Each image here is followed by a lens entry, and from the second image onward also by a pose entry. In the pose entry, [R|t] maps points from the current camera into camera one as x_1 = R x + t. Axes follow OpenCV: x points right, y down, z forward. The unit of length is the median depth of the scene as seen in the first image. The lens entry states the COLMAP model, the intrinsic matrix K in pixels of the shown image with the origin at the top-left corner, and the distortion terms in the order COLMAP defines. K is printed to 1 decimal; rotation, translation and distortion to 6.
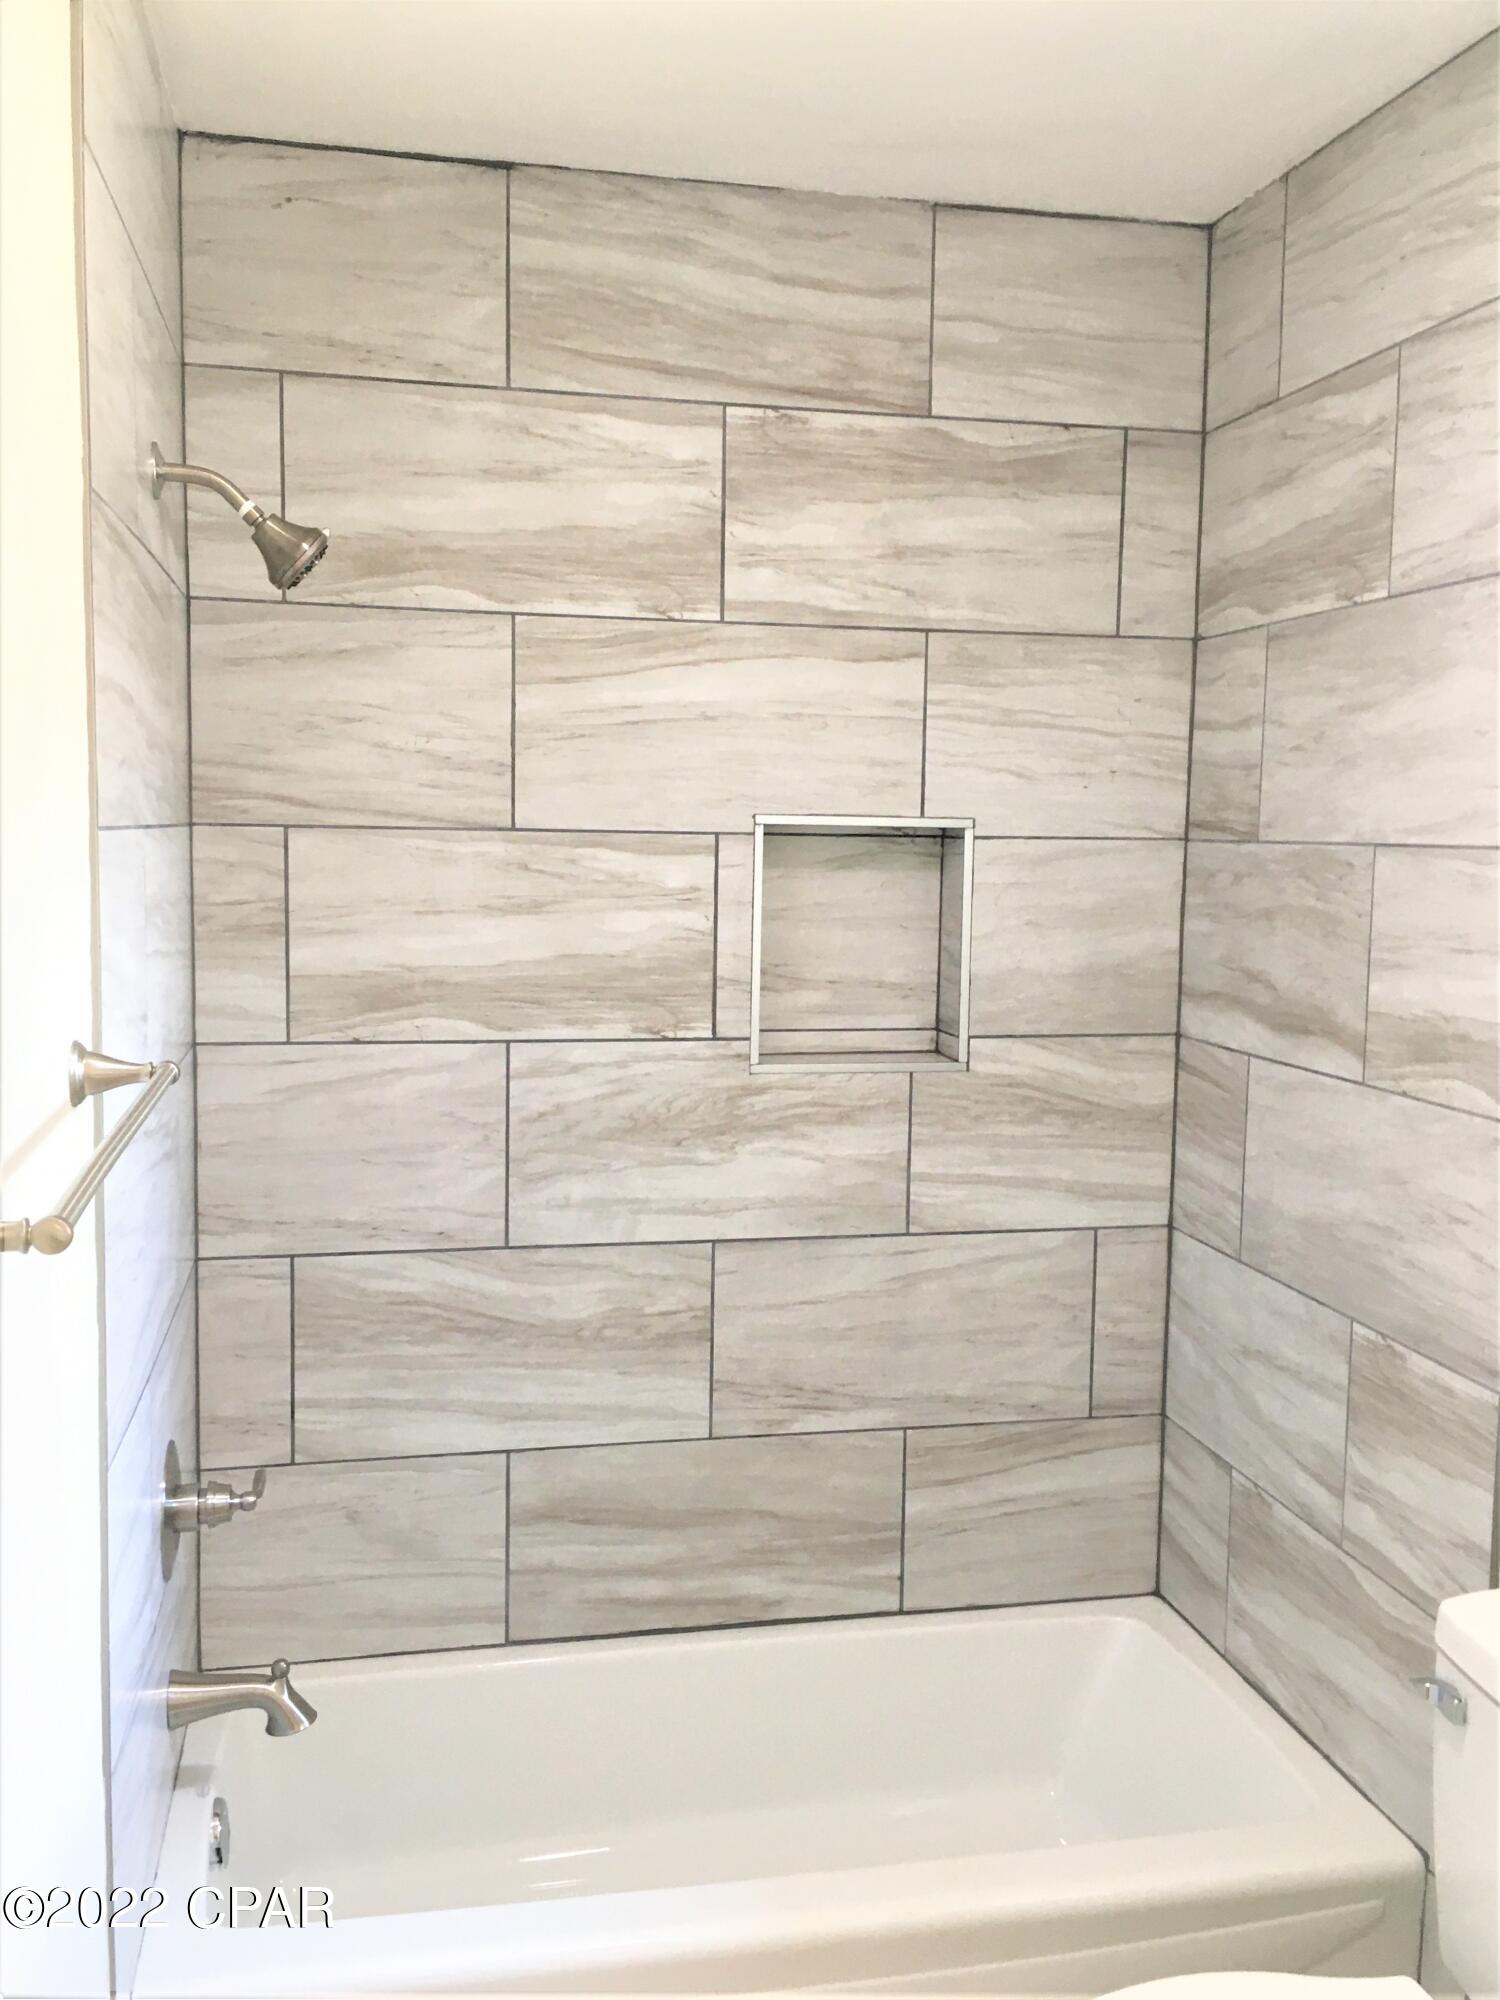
lens RADIAL K [[1766.8, 0, 750.0], [0, 1766.8, 1000.0], [0, 0, 1]] dist [0.079946, -0.116195]
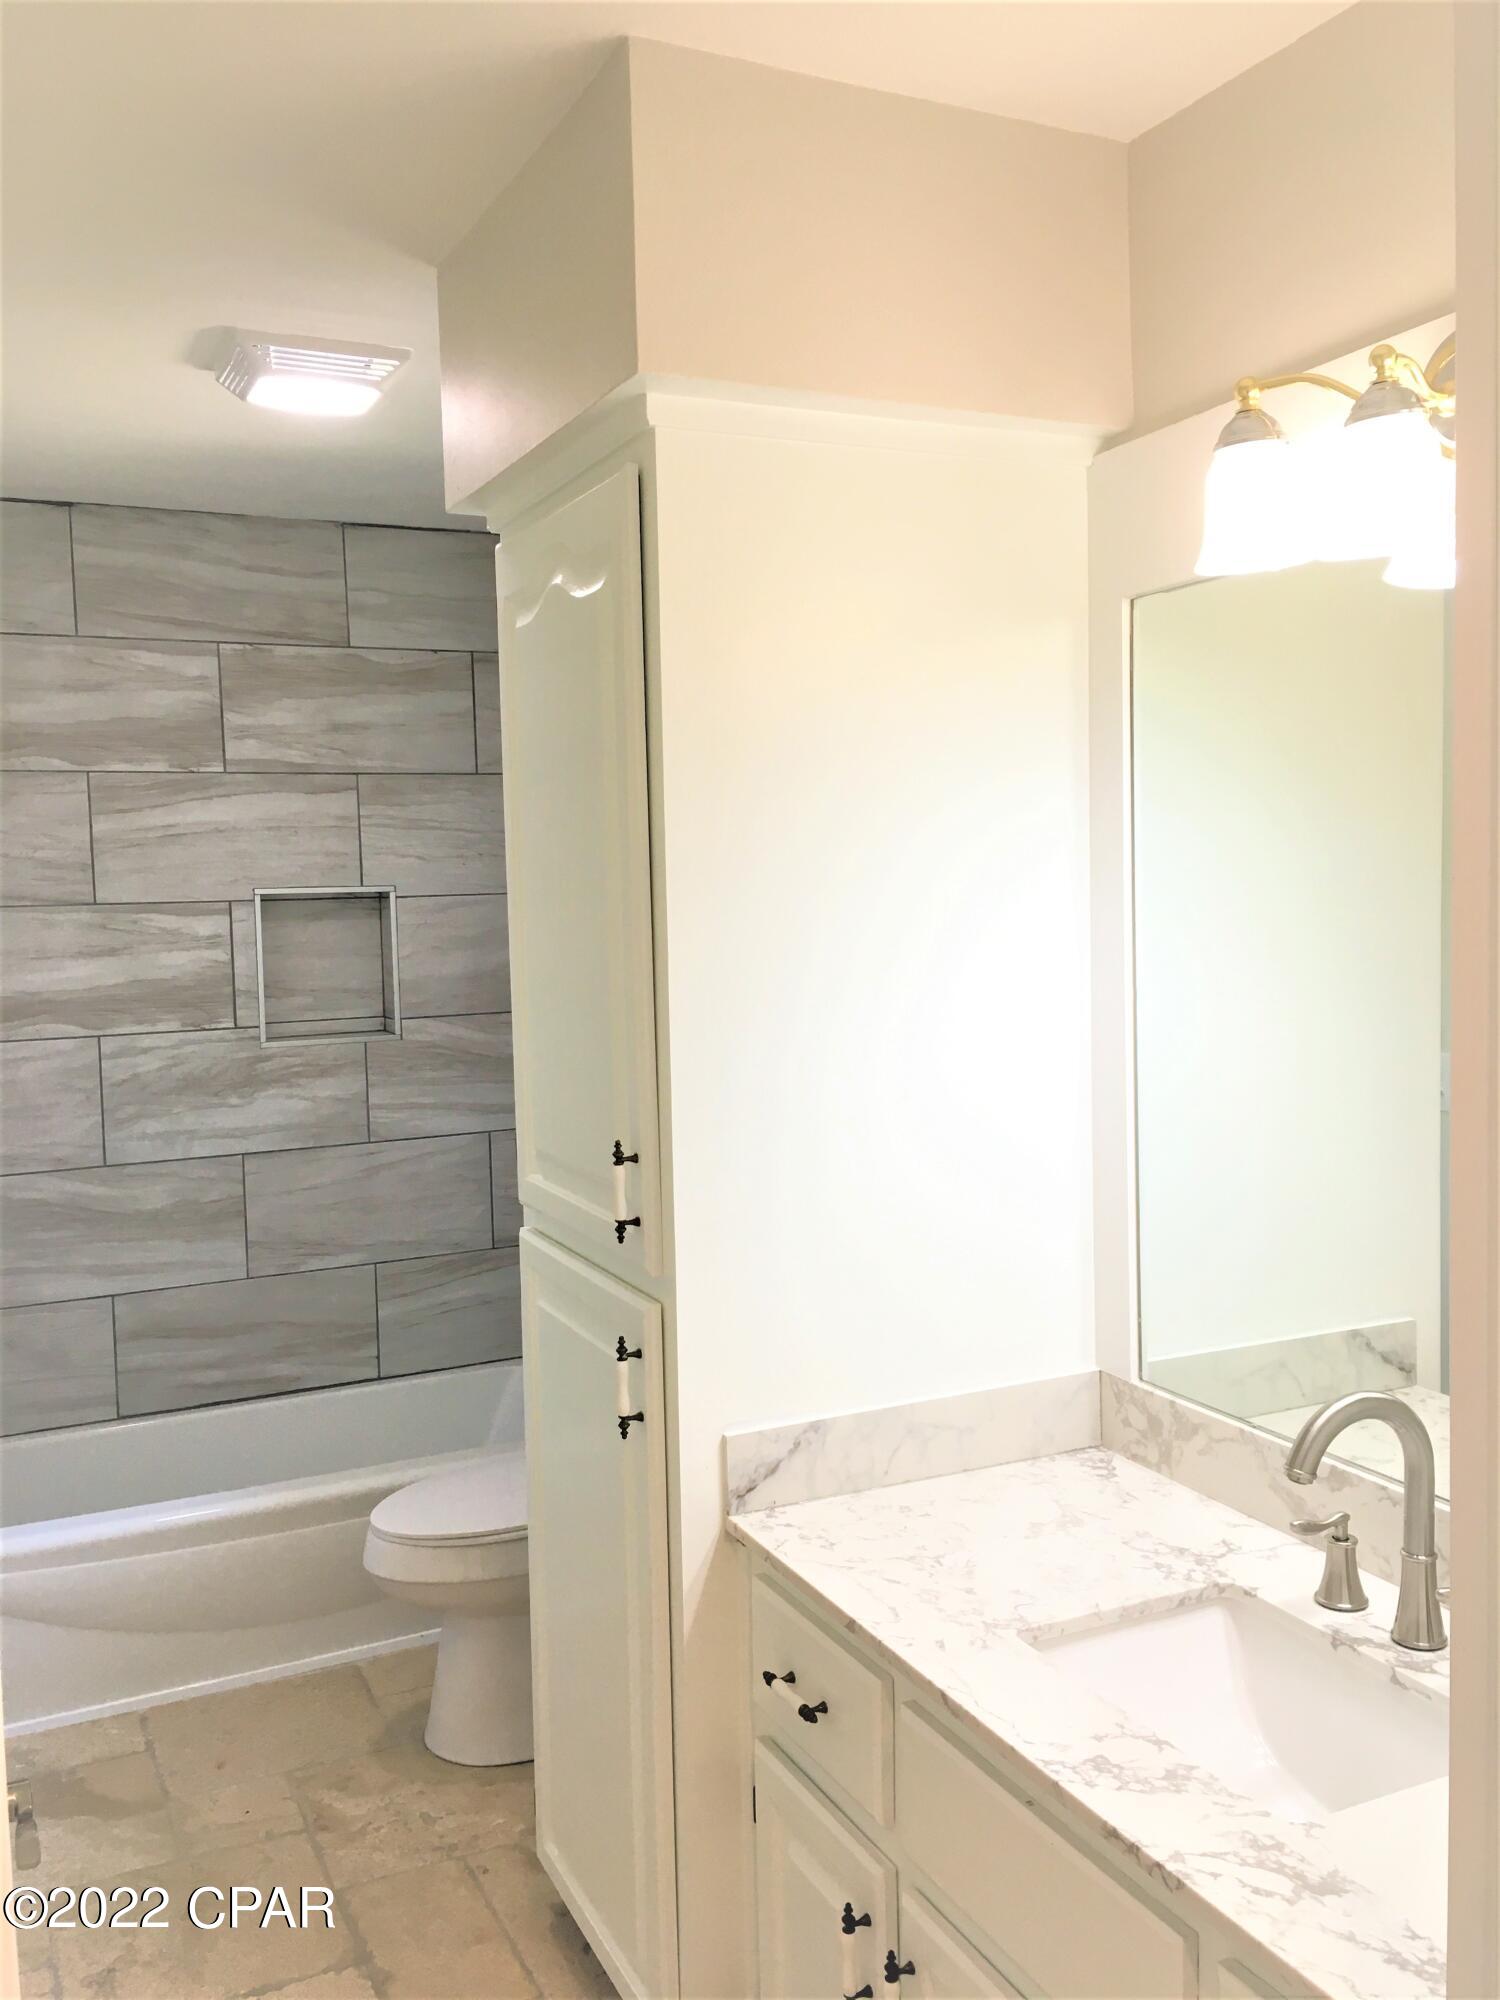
lens RADIAL K [[1700.8, 0, 750.0], [0, 1700.8, 1000.0], [0, 0, 1]] dist [0.091867, -0.125681]
pose [[0.973164, -0.055551, 0.223307, 0.089794], [0.061933, 0.997845, -0.021671, 0.060172], [-0.221622, 0.034920, 0.974507, -0.638003]]
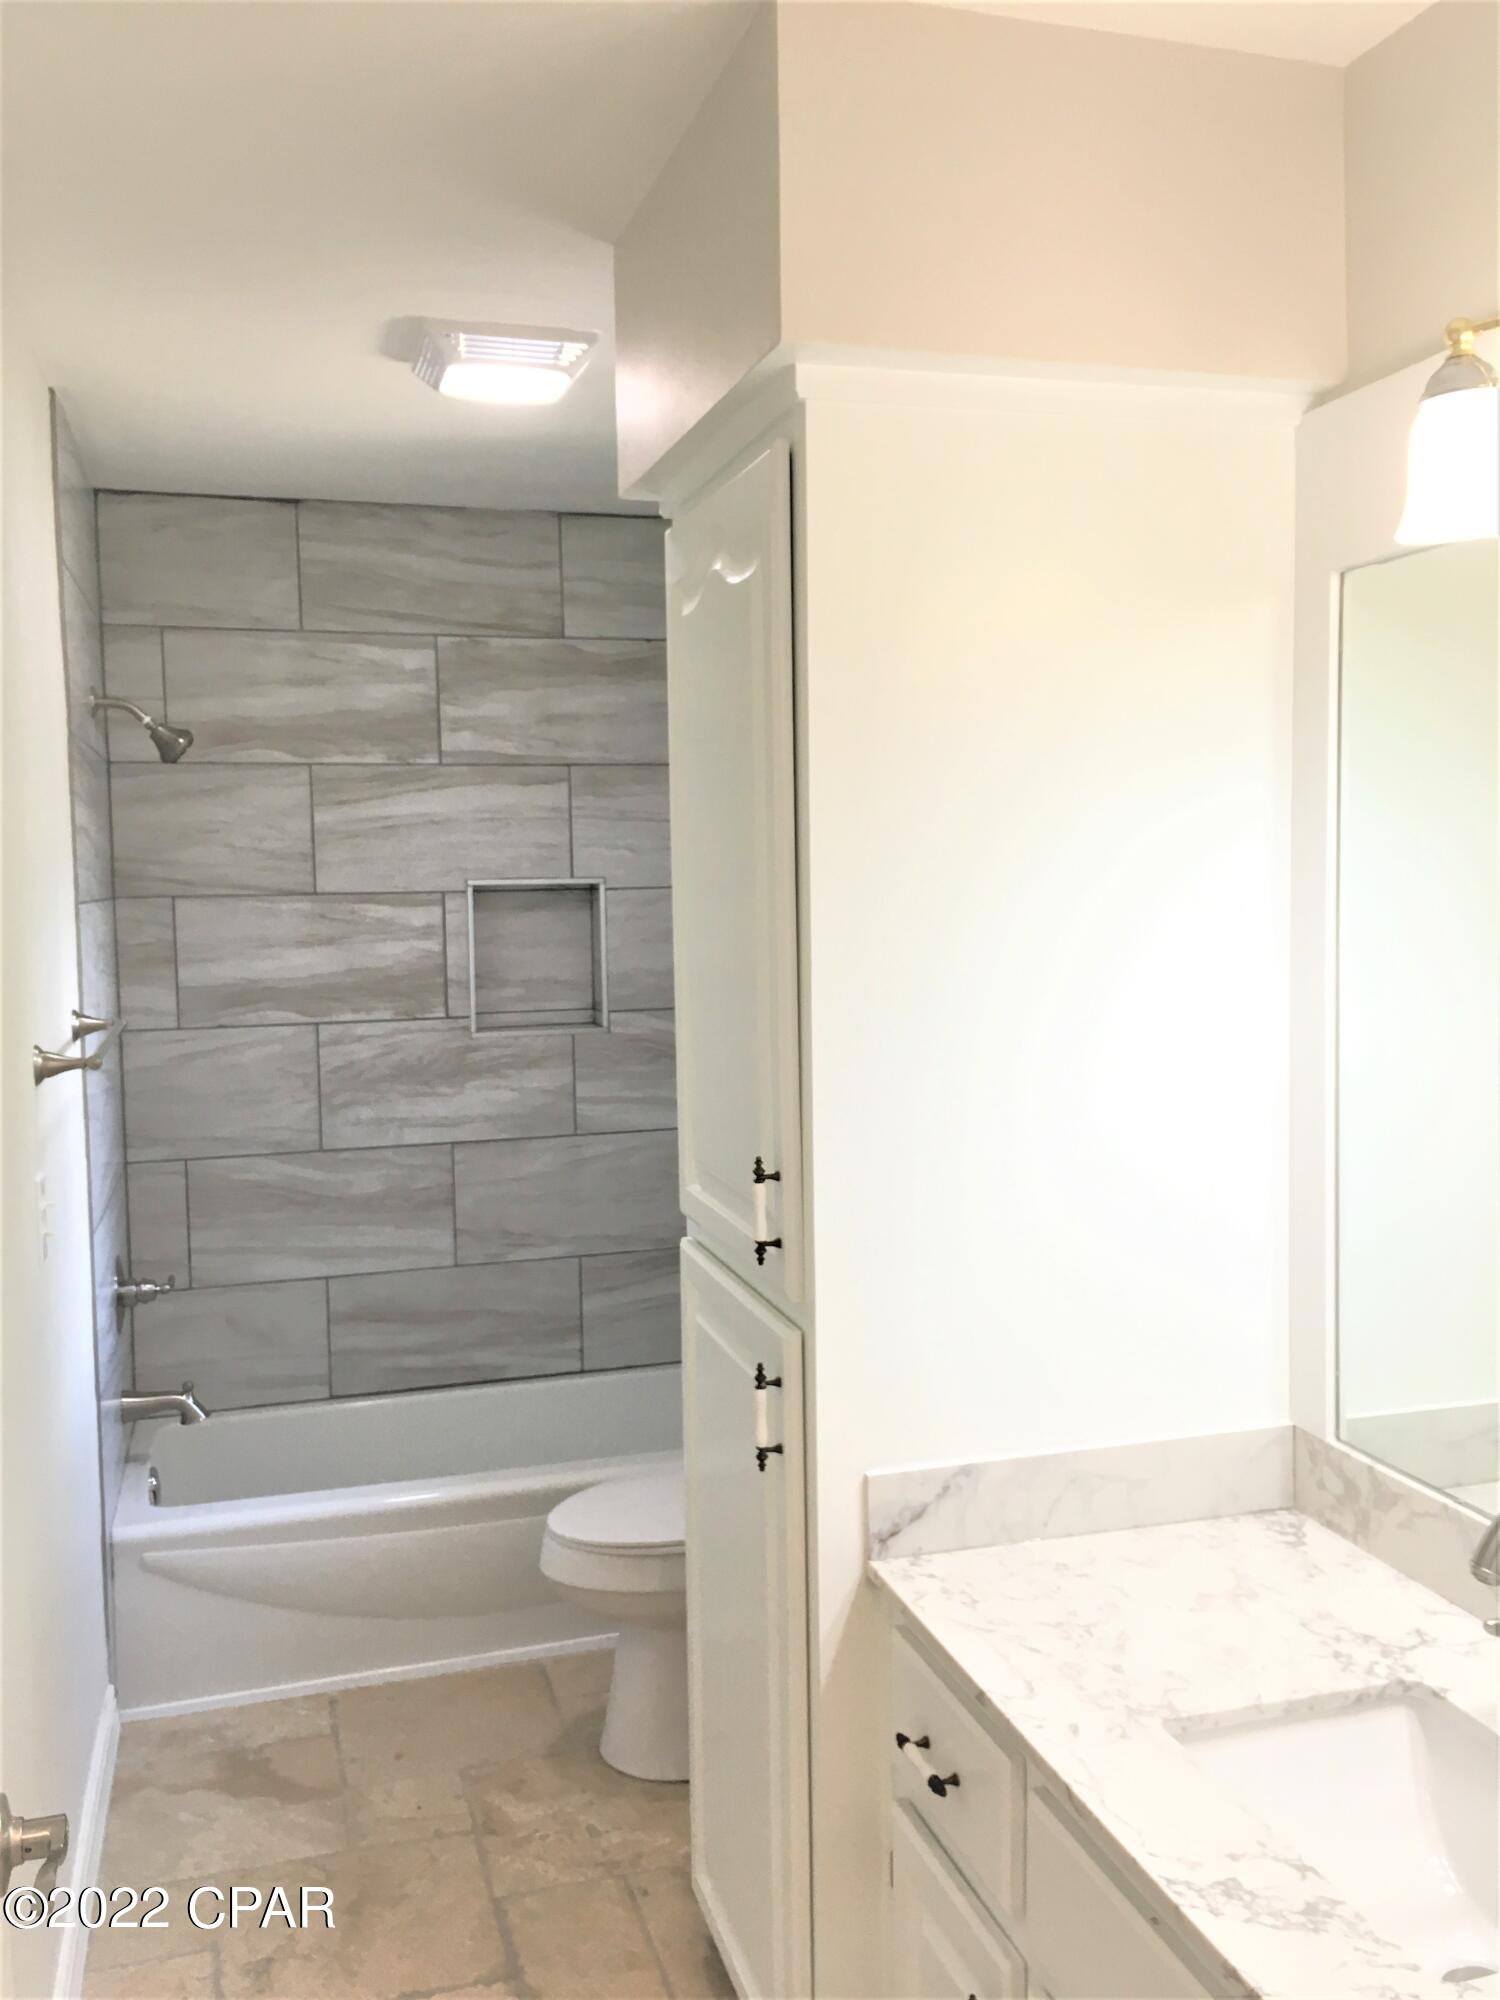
lens RADIAL K [[1713.7, 0, 750.0], [0, 1713.7, 1000.0], [0, 0, 1]] dist [0.089748, -0.128775]
pose [[0.996672, -0.039116, 0.071521, 0.146901], [0.040750, 0.998937, -0.021525, 0.051537], [-0.070603, 0.024368, 0.997207, -0.606303]]
